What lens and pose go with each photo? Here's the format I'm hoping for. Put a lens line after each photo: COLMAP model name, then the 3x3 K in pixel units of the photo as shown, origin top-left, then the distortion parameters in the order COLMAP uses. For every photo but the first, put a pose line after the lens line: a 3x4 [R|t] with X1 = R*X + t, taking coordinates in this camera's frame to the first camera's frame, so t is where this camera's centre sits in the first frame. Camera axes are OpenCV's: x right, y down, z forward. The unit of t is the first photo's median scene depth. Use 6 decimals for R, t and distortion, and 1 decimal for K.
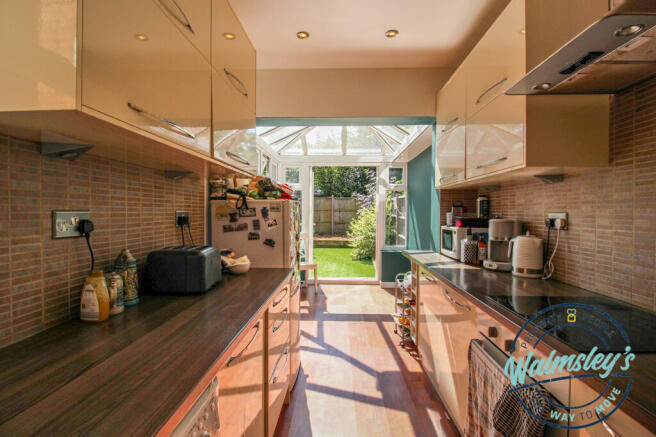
lens RADIAL K [[325.3, 0, 332.8], [0, 325.3, 215.6], [0, 0, 1]] dist [-0.020574, -0.001052]
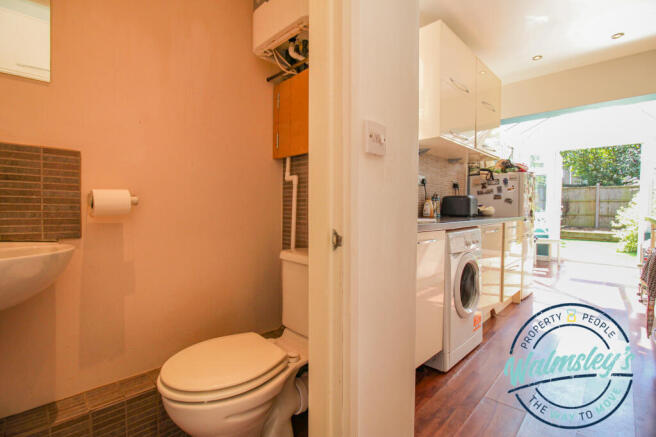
lens RADIAL K [[307.8, 0, 331.6], [0, 307.8, 216.6], [0, 0, 1]] dist [-0.001787, -0.009795]
pose [[0.741411, 0.019929, -0.670755, 0.166547], [-0.010887, 0.999785, 0.017670, 0.142605], [0.670962, -0.005798, 0.741469, -0.664215]]
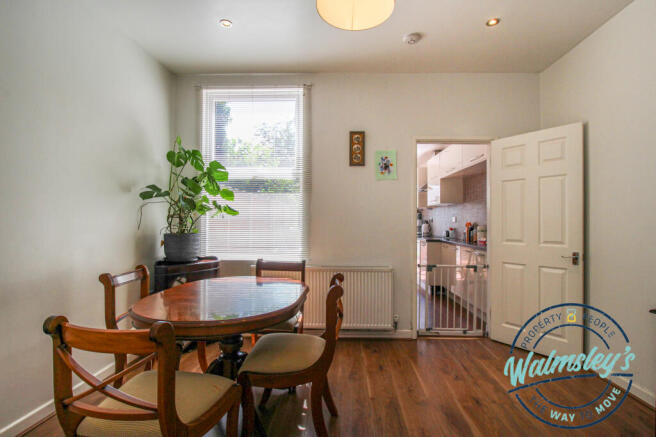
lens RADIAL K [[316.2, 0, 328.0], [0, 316.2, 218.5], [0, 0, 1]] dist [0.001726, -0.000114]
pose [[0.999991, 0.000909, -0.004219, -0.434243], [-0.001004, 0.999746, -0.022521, 0.069411], [0.004198, 0.022525, 0.999737, -2.258993]]
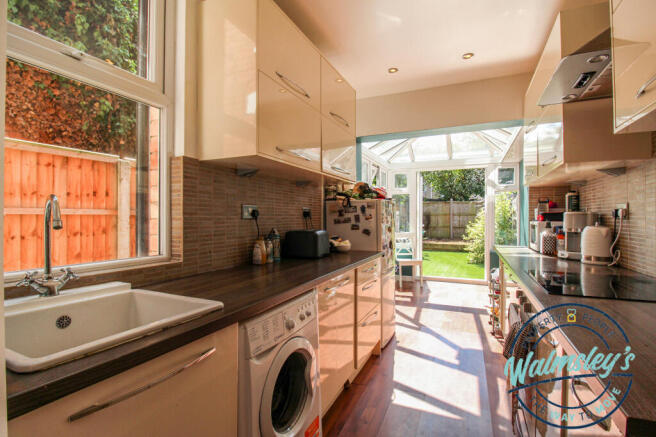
lens RADIAL K [[318.2, 0, 326.9], [0, 318.2, 216.2], [0, 0, 1]] dist [0.000055, -0.000282]
pose [[0.923761, -0.004973, -0.382937, 0.154049], [-0.001529, 0.999860, -0.016673, 0.040756], [0.382967, 0.015988, 0.923624, -0.265251]]
